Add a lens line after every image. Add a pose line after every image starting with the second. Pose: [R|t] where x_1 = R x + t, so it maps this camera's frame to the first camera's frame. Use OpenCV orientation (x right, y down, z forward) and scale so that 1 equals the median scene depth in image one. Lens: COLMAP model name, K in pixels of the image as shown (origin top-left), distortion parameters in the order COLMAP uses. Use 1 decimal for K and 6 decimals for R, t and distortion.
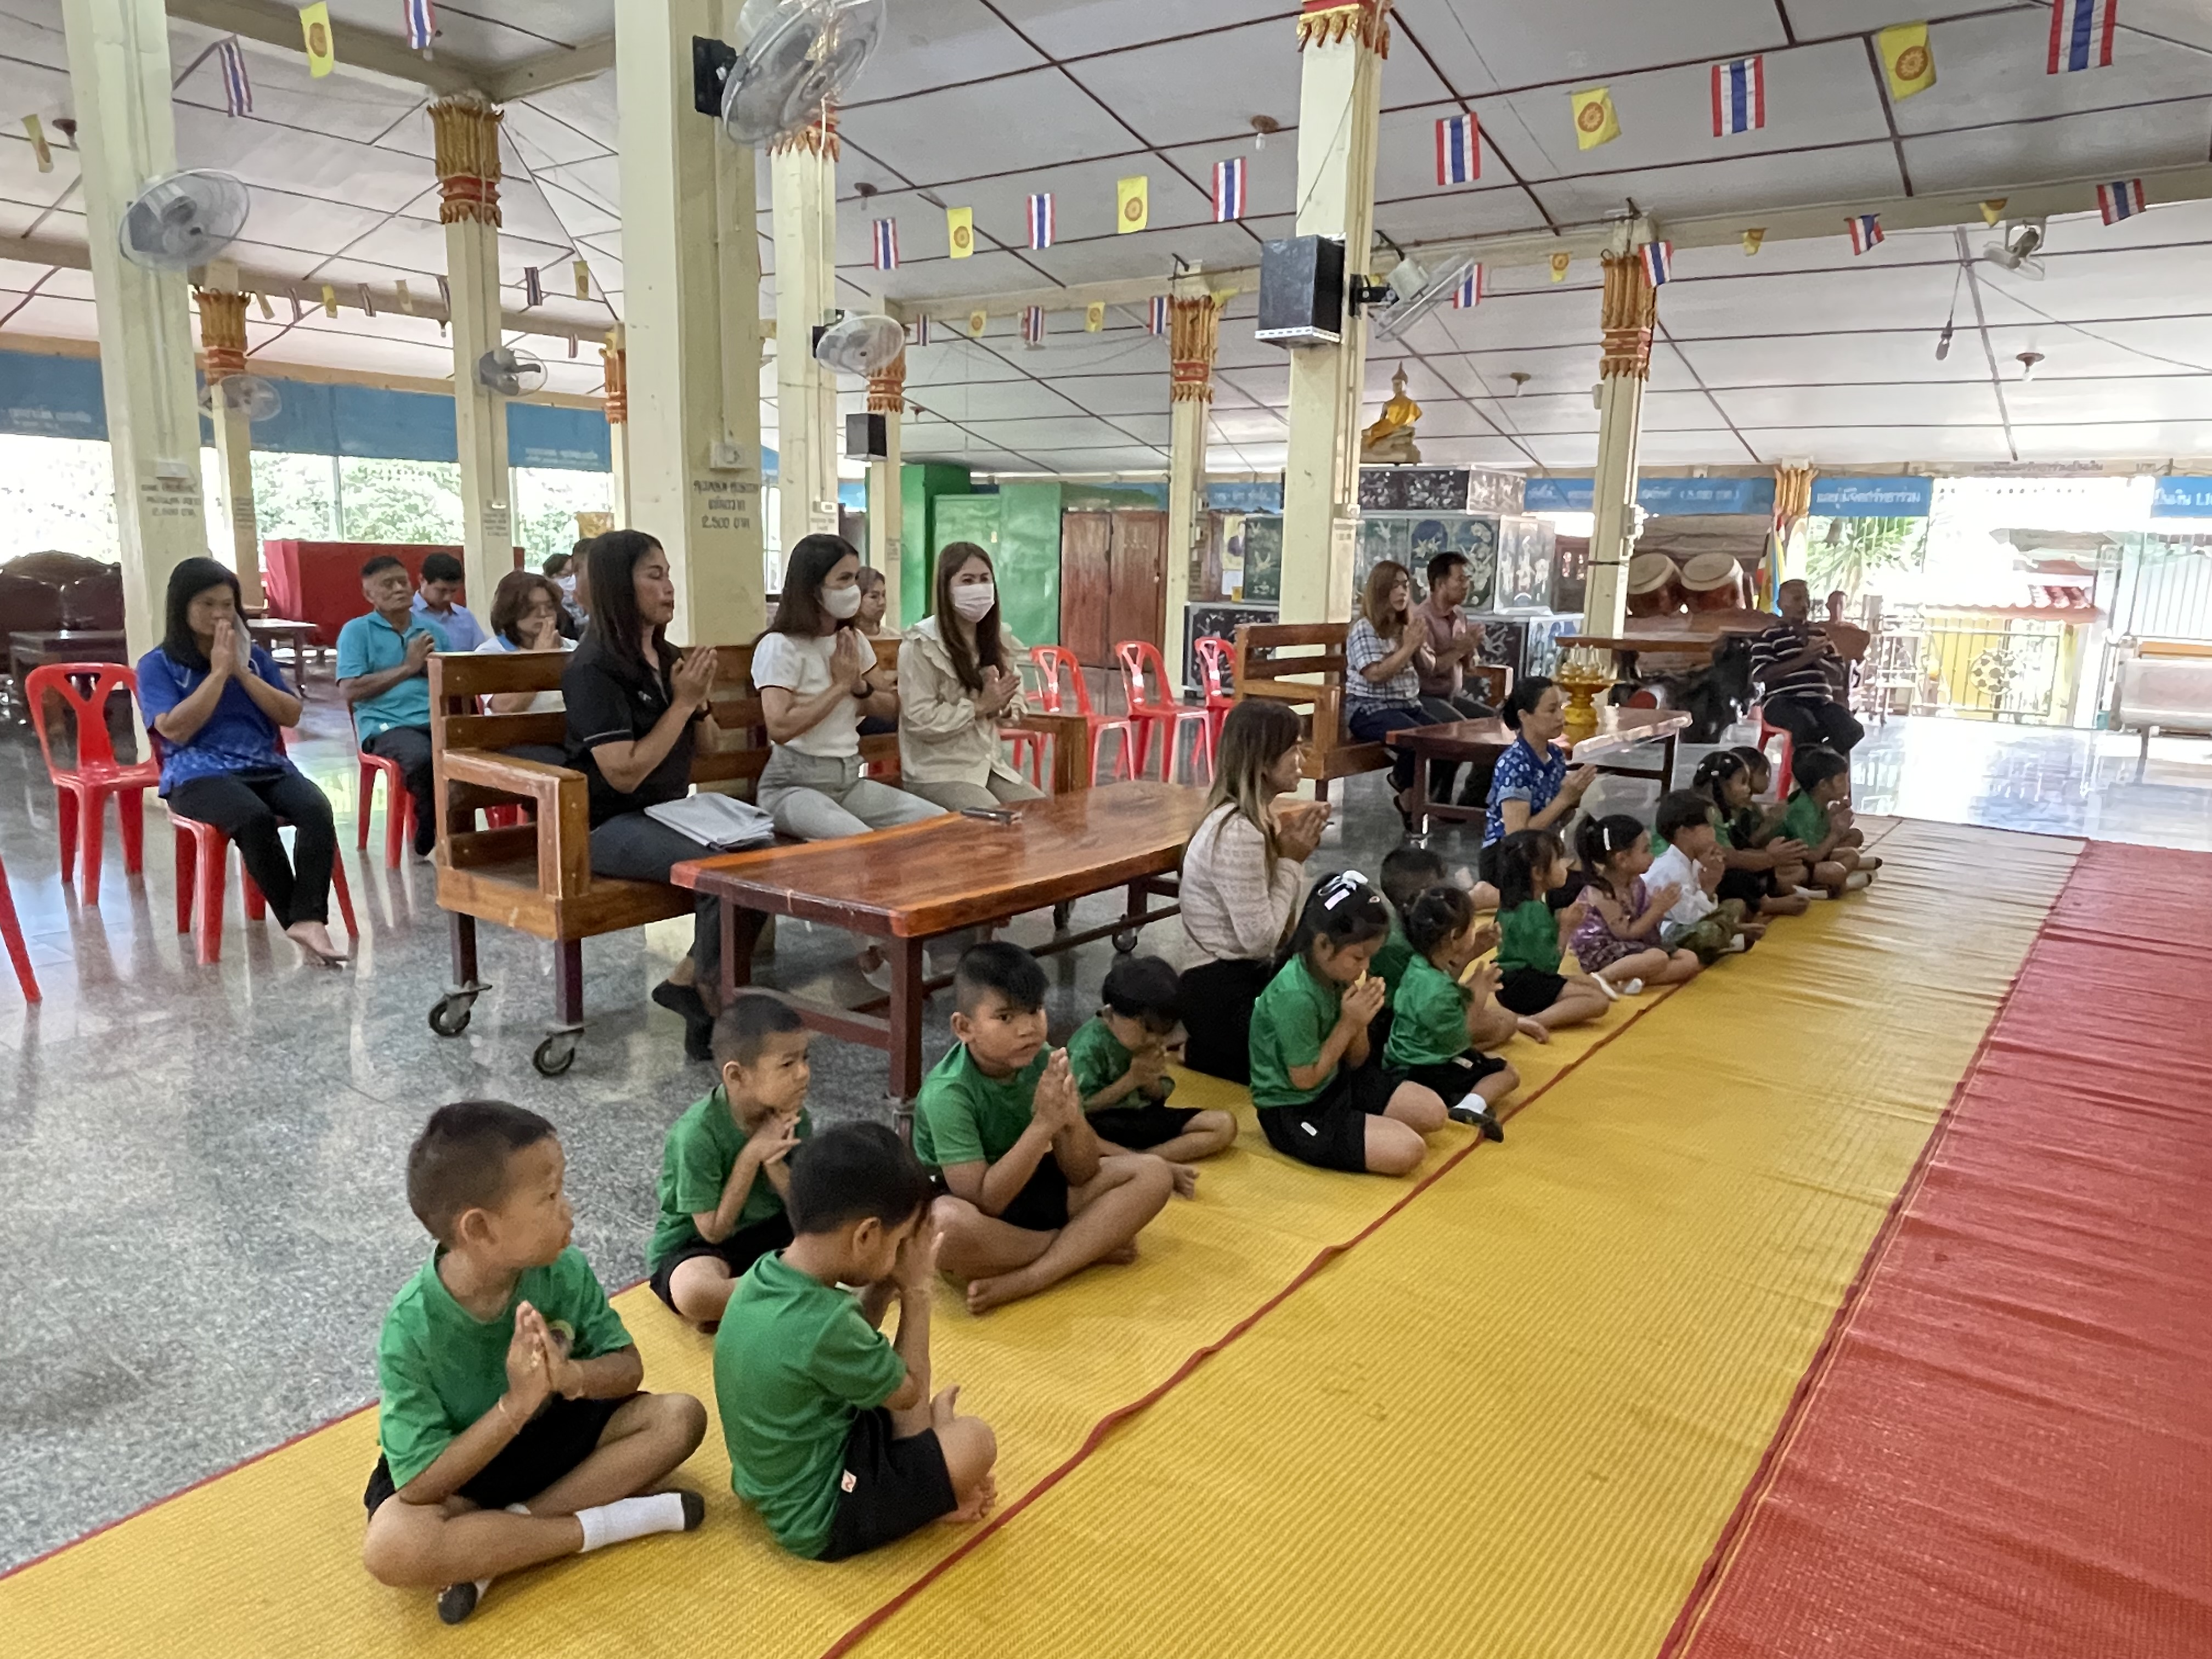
lens RADIAL K [[1481.1, 0, 1113.4], [0, 1481.1, 833.7], [0, 0, 1]] dist [-0.004195, -0.004350]
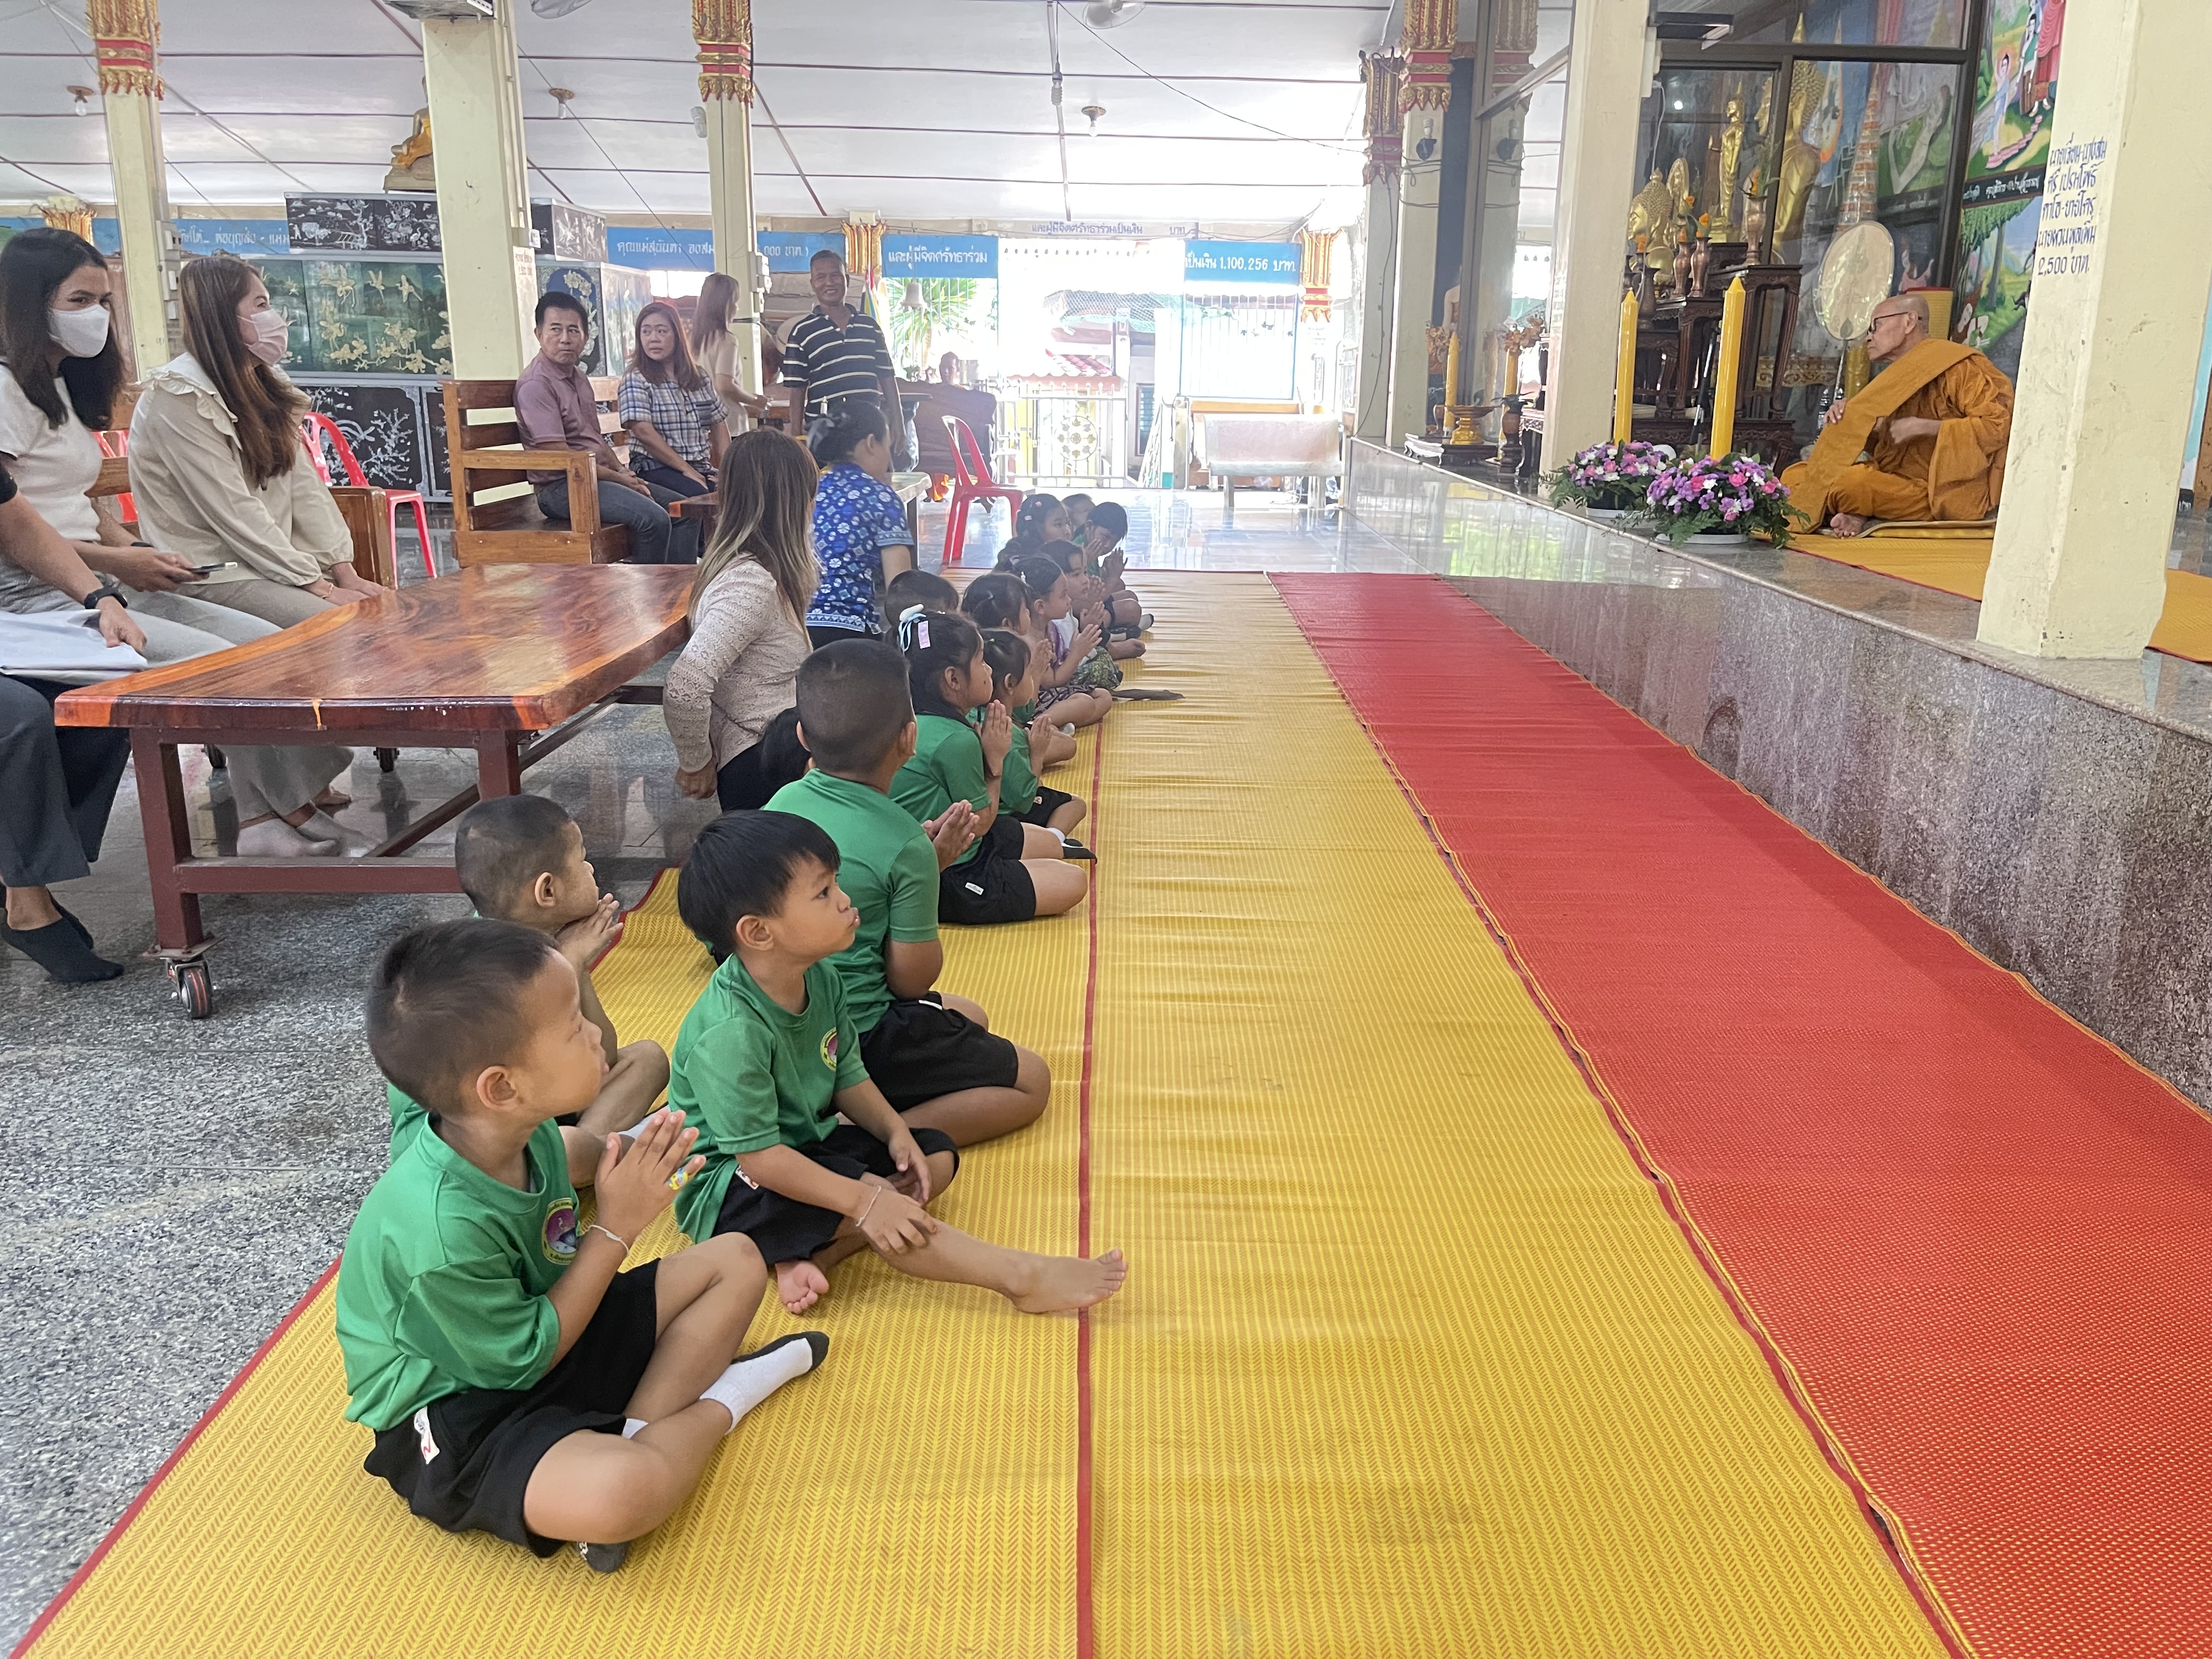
lens RADIAL K [[1685.1, 0, 1126.9], [0, 1685.1, 839.9], [0, 0, 1]] dist [0.068716, -0.088843]
pose [[0.805351, -0.172779, 0.567061, -0.115166], [0.114771, 0.983928, 0.136795, 0.011596], [-0.581582, -0.045086, 0.812237, 0.024565]]
